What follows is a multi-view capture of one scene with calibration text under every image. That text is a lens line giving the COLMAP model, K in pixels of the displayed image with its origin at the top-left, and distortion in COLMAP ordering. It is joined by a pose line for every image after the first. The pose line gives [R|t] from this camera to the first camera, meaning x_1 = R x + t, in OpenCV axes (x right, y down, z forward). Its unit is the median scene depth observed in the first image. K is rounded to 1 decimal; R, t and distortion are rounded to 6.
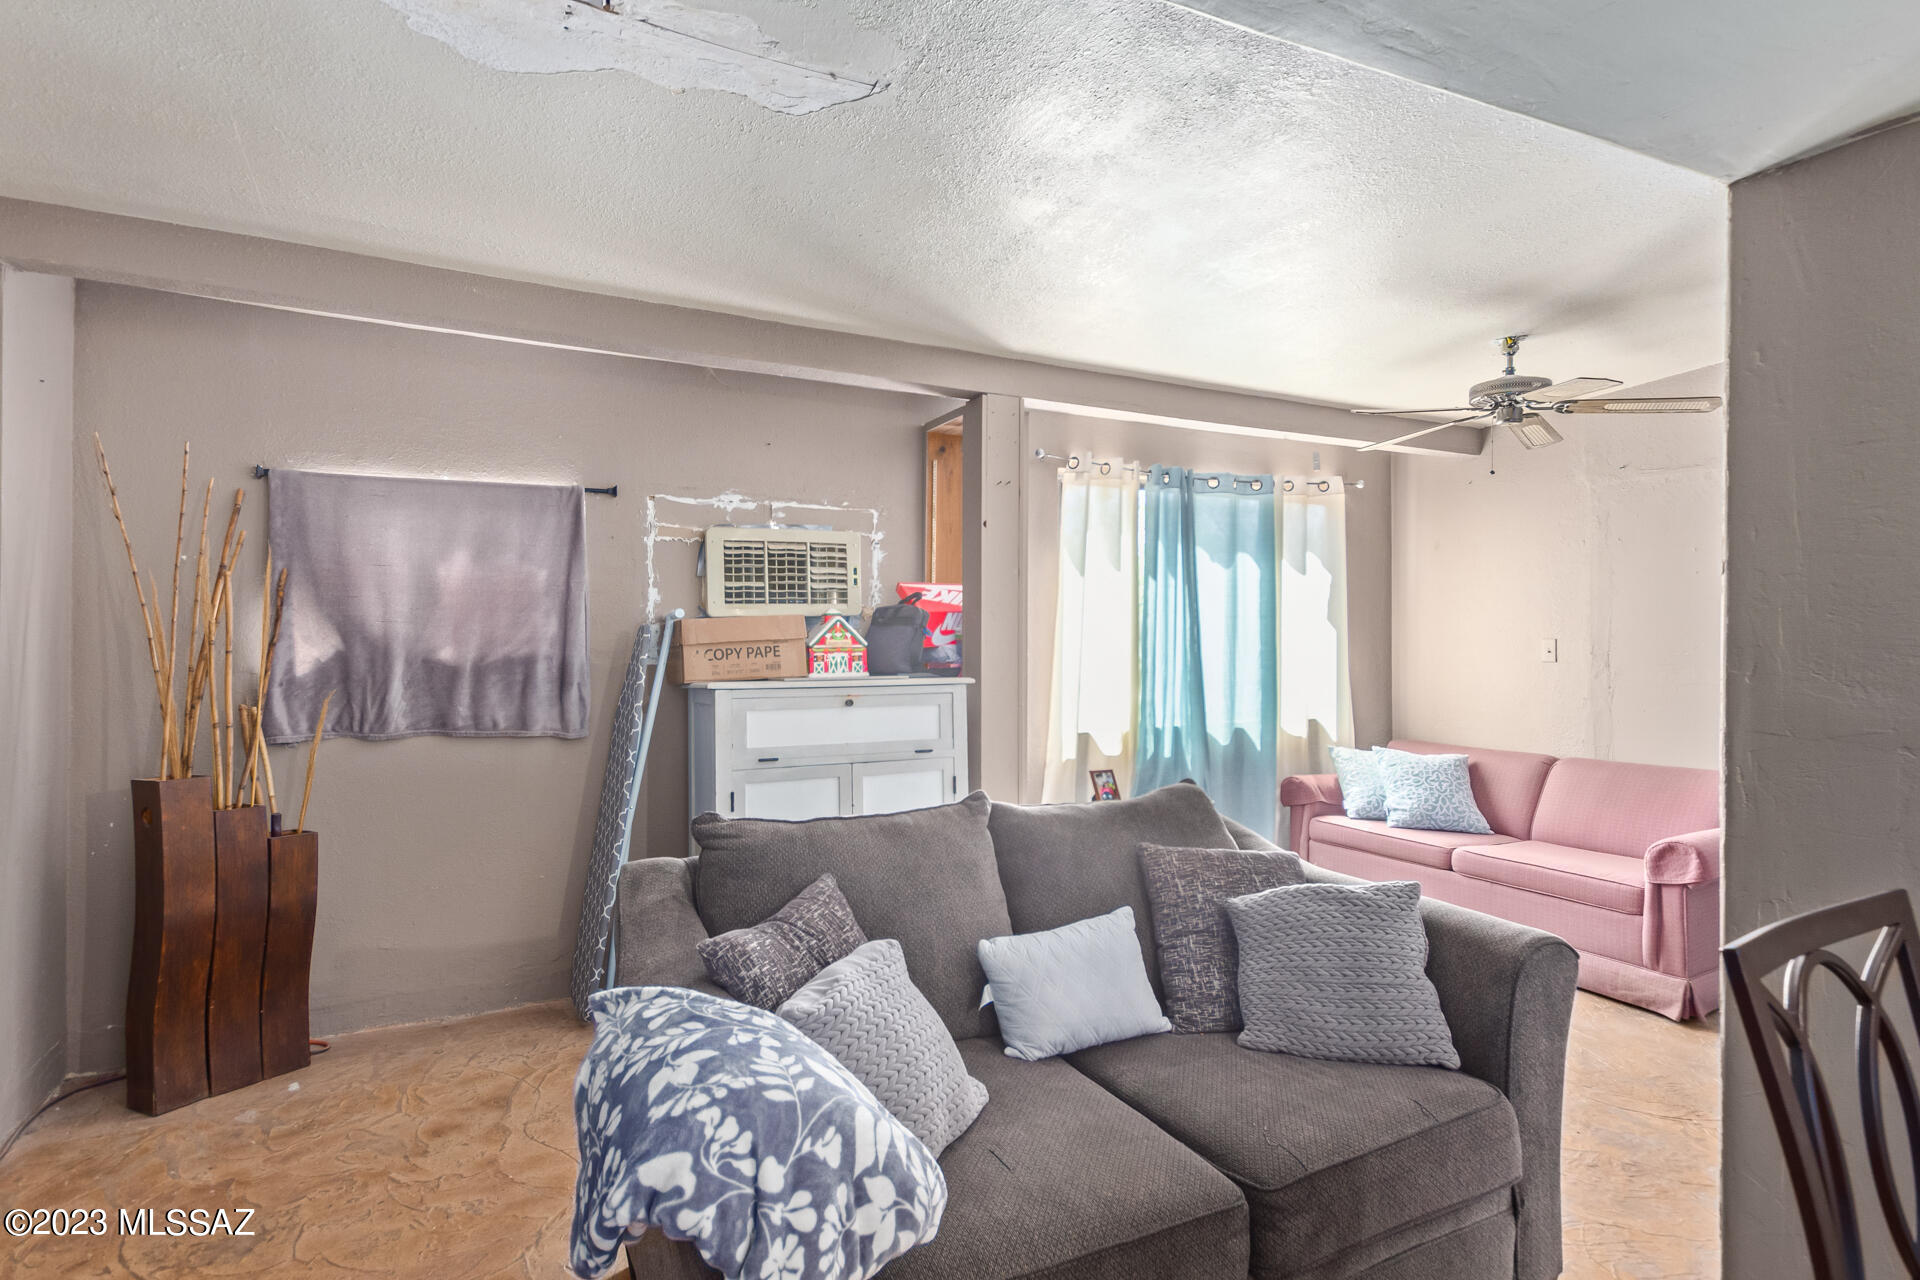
lens RADIAL K [[978.8, 0, 968.0], [0, 978.8, 614.8], [0, 0, 1]] dist [0.010634, -0.002657]
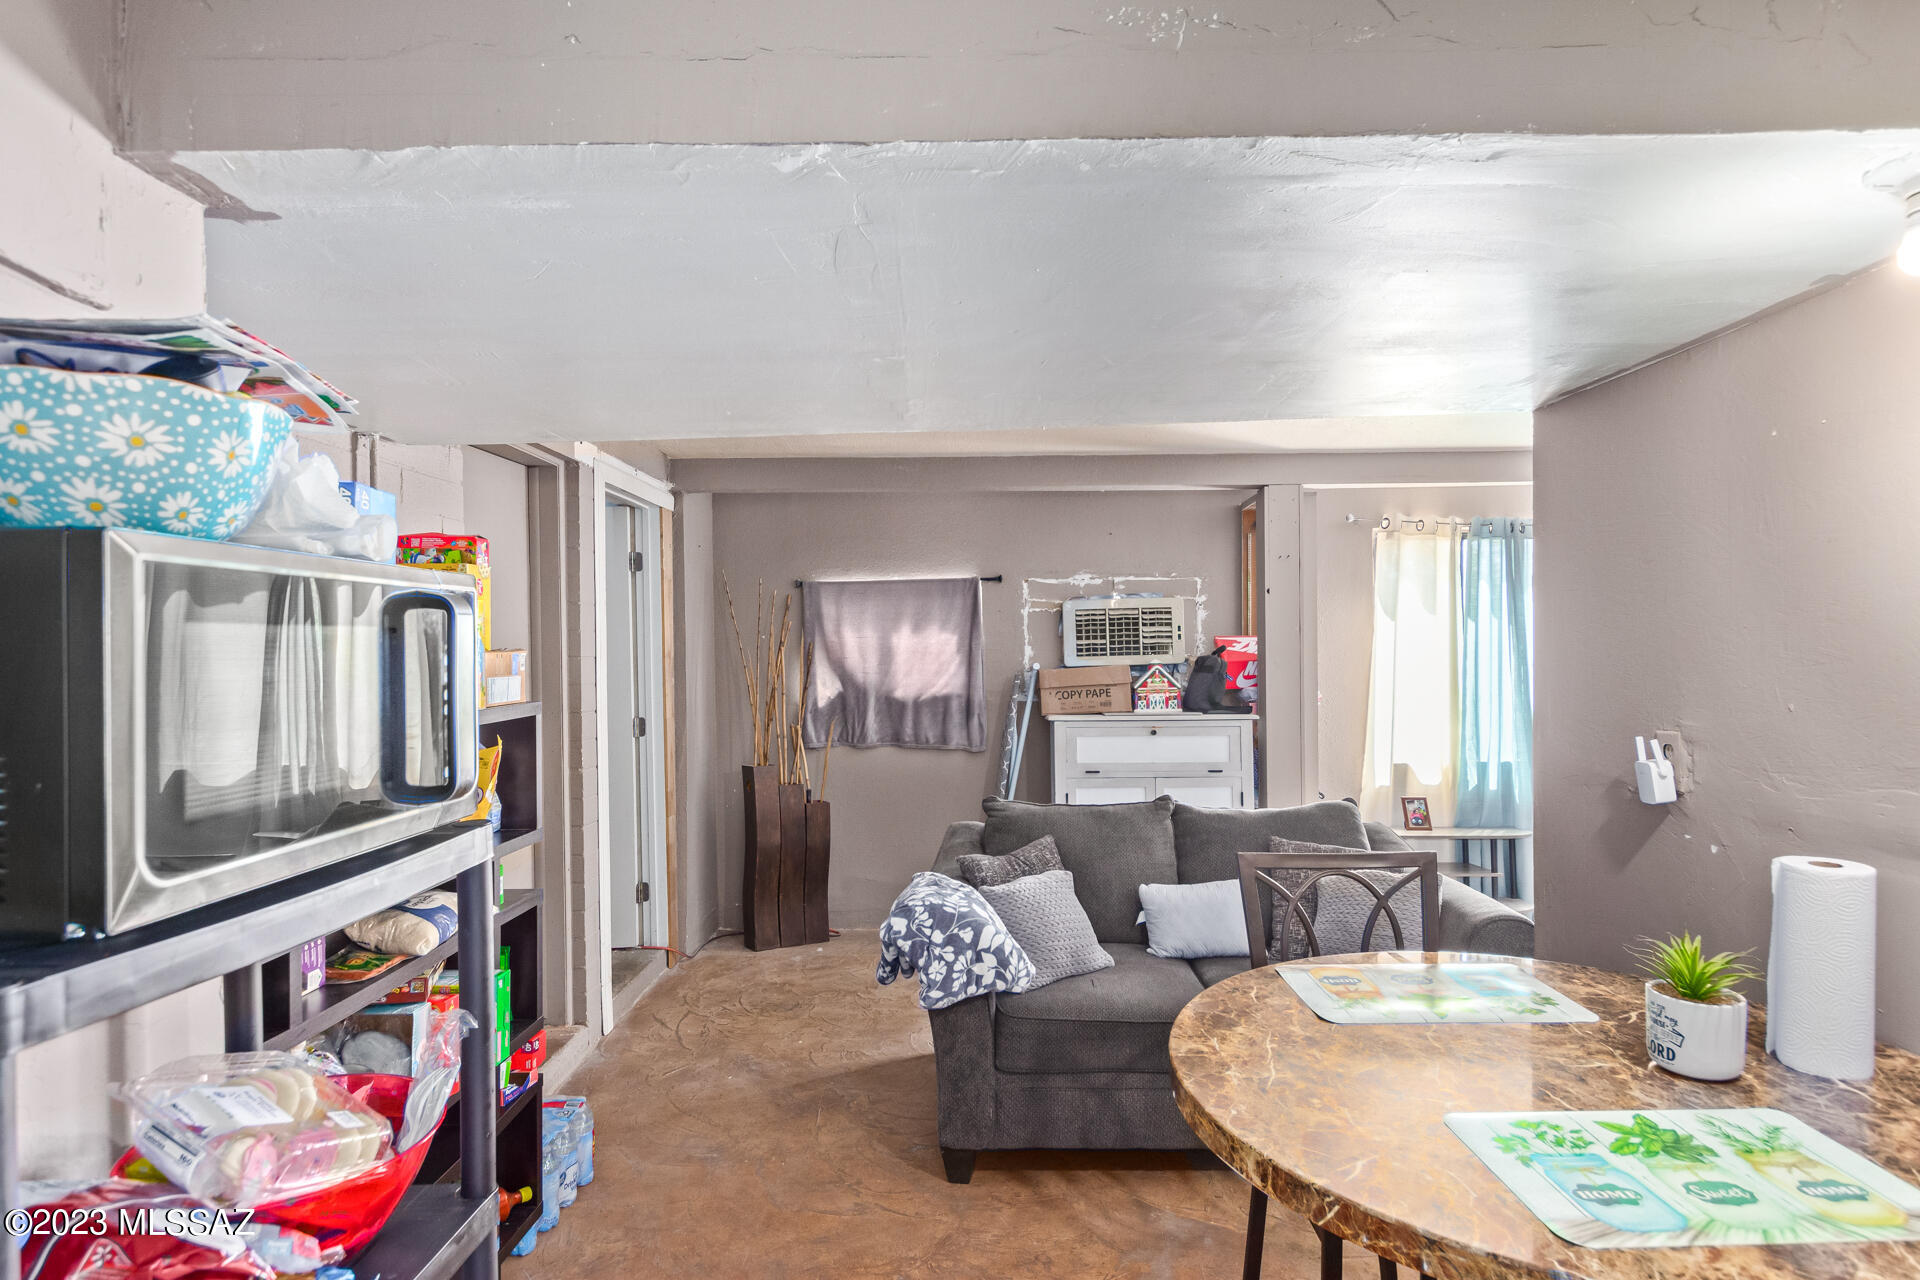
lens RADIAL K [[1062.9, 0, 966.3], [0, 1062.9, 641.2], [0, 0, 1]] dist [0.001329, 0.000496]
pose [[0.873308, -0.014223, -0.486961, 0.366562], [0.021560, 0.999723, 0.009465, -0.054685], [0.486691, -0.018765, 0.873372, -0.393202]]
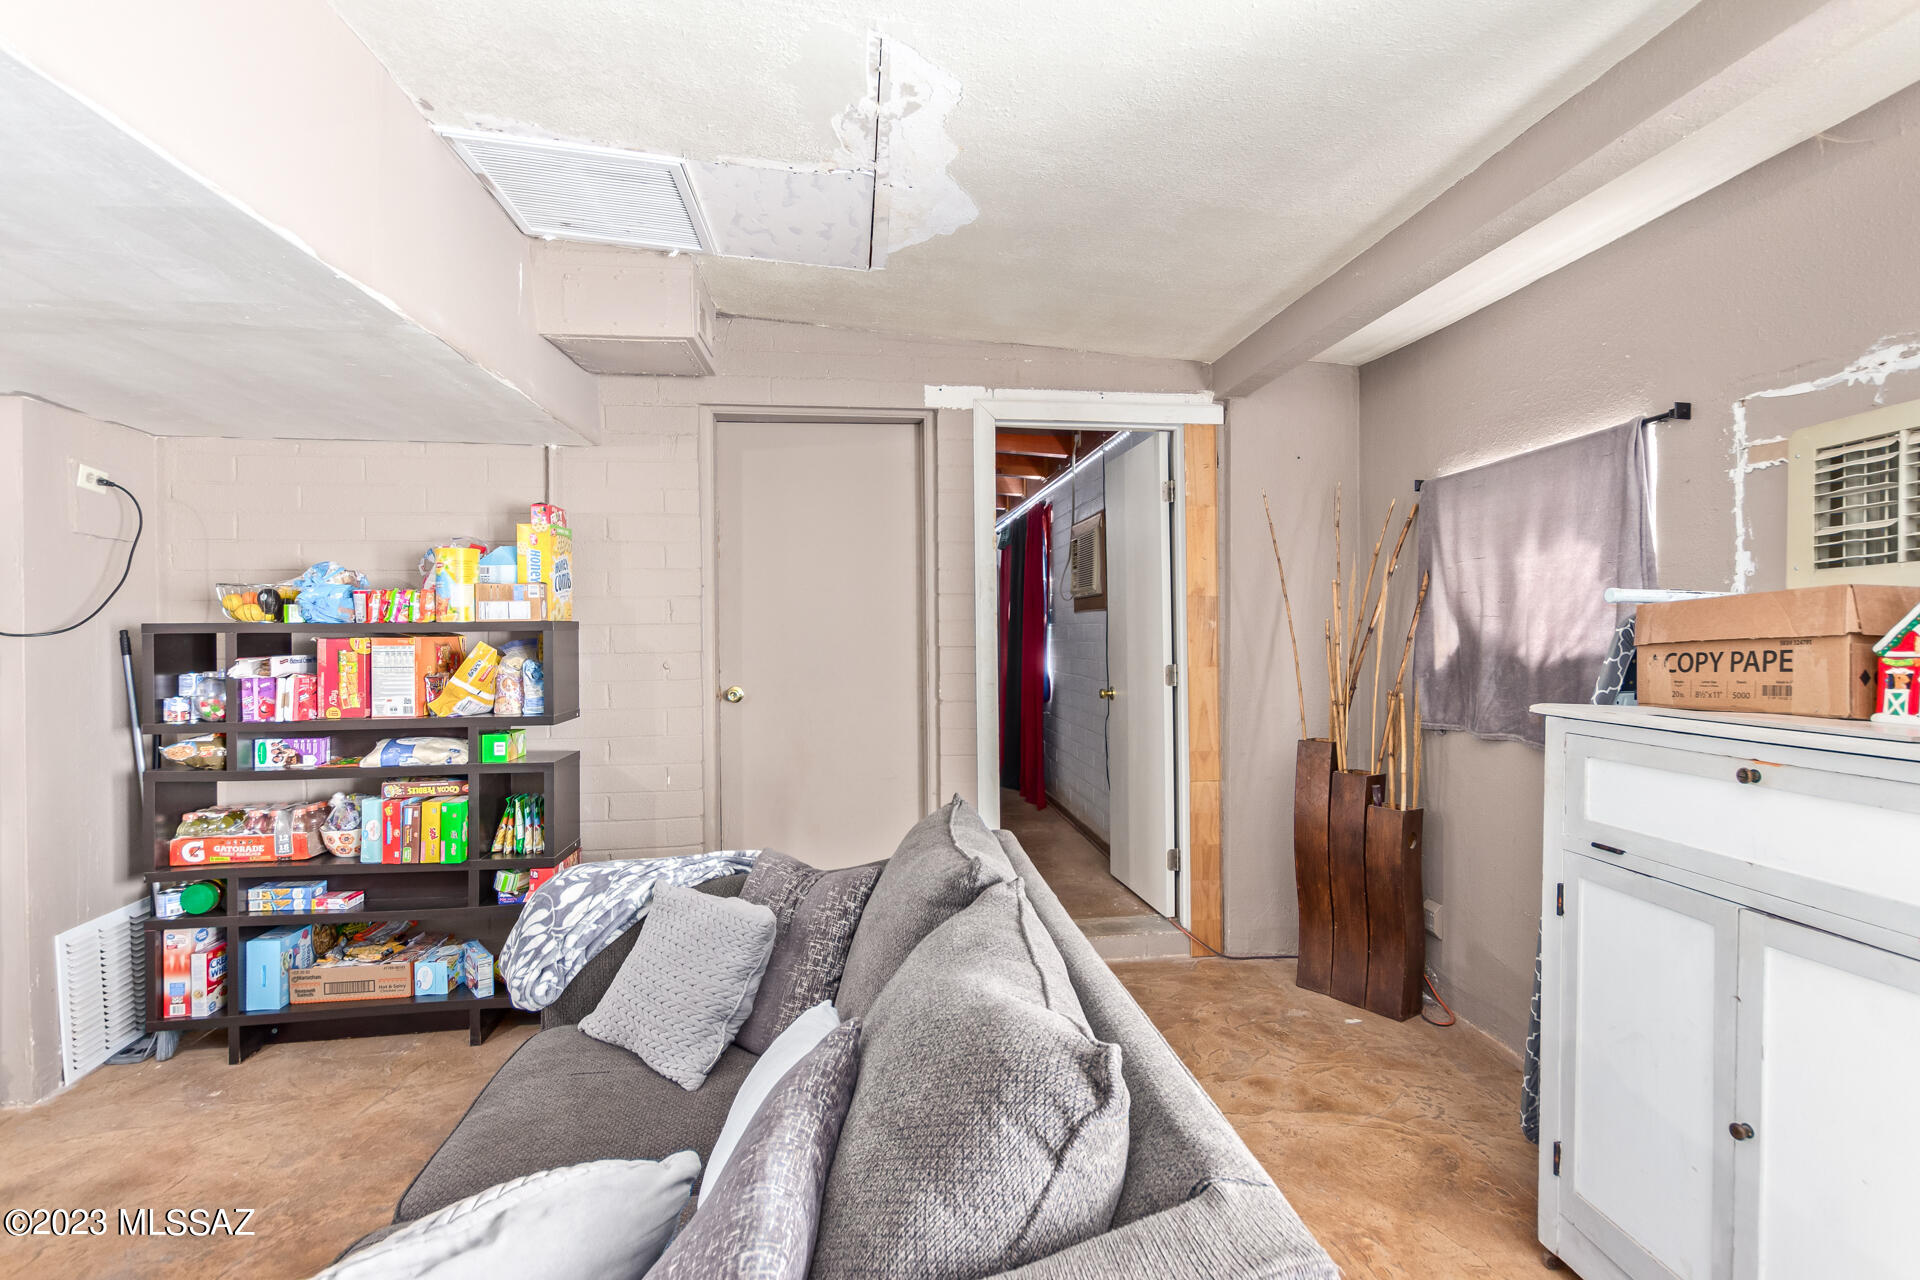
lens RADIAL K [[932.8, 0, 969.8], [0, 932.8, 629.4], [0, 0, 1]] dist [0.004156, 0.000005]
pose [[-0.354309, -0.001964, -0.935126, 0.421556], [0.025181, 0.999615, -0.011640, 0.016930], [0.934789, -0.027672, -0.354124, 0.820007]]
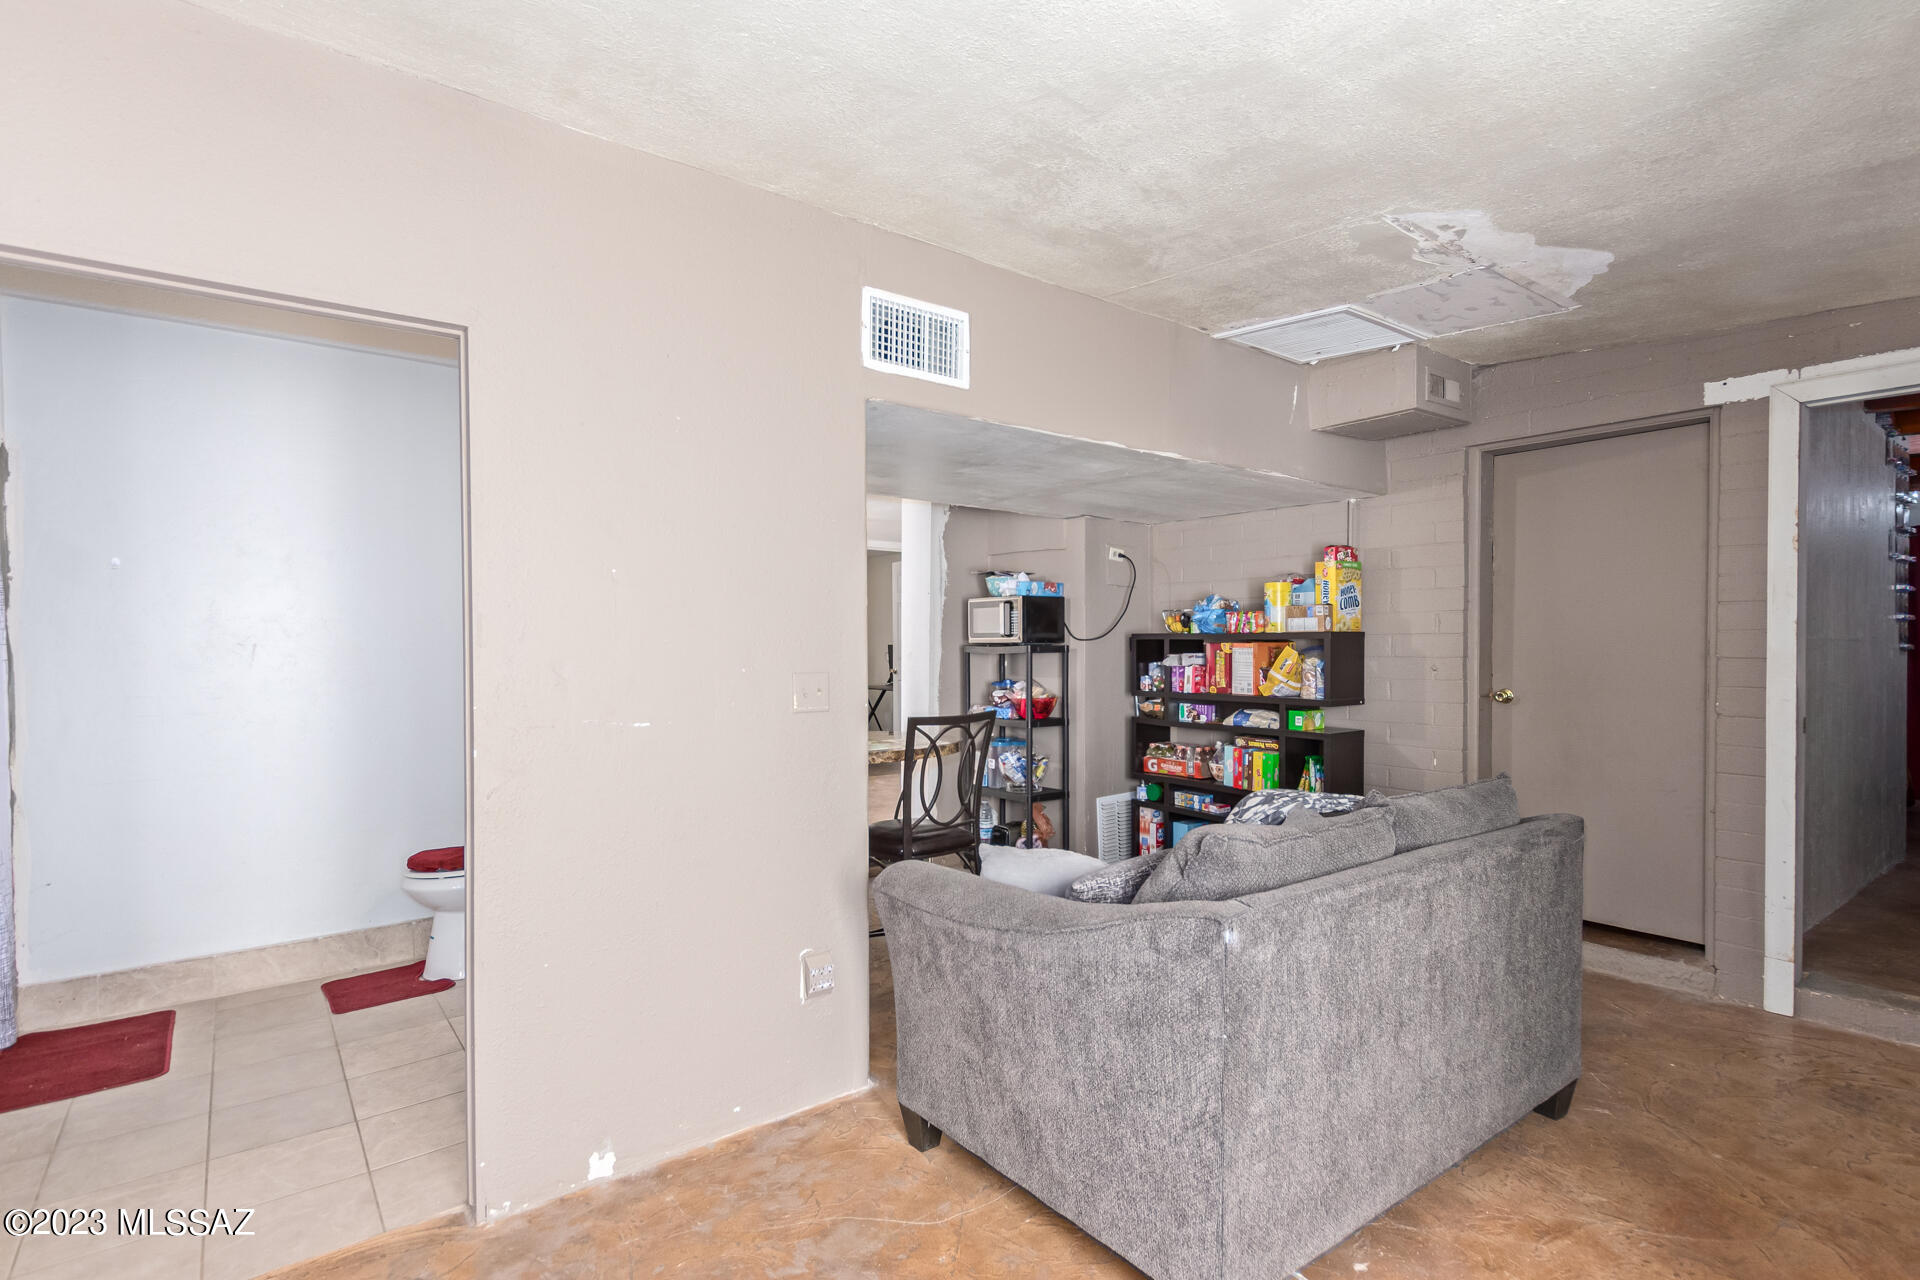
lens RADIAL K [[932.8, 0, 963.2], [0, 932.8, 649.8], [0, 0, 1]] dist [0.004156, 0.000005]
pose [[-0.987814, -0.002946, -0.155612, 0.398128], [-0.001129, 0.999930, -0.011767, 0.027803], [0.155636, -0.011448, -0.987748, 1.294660]]
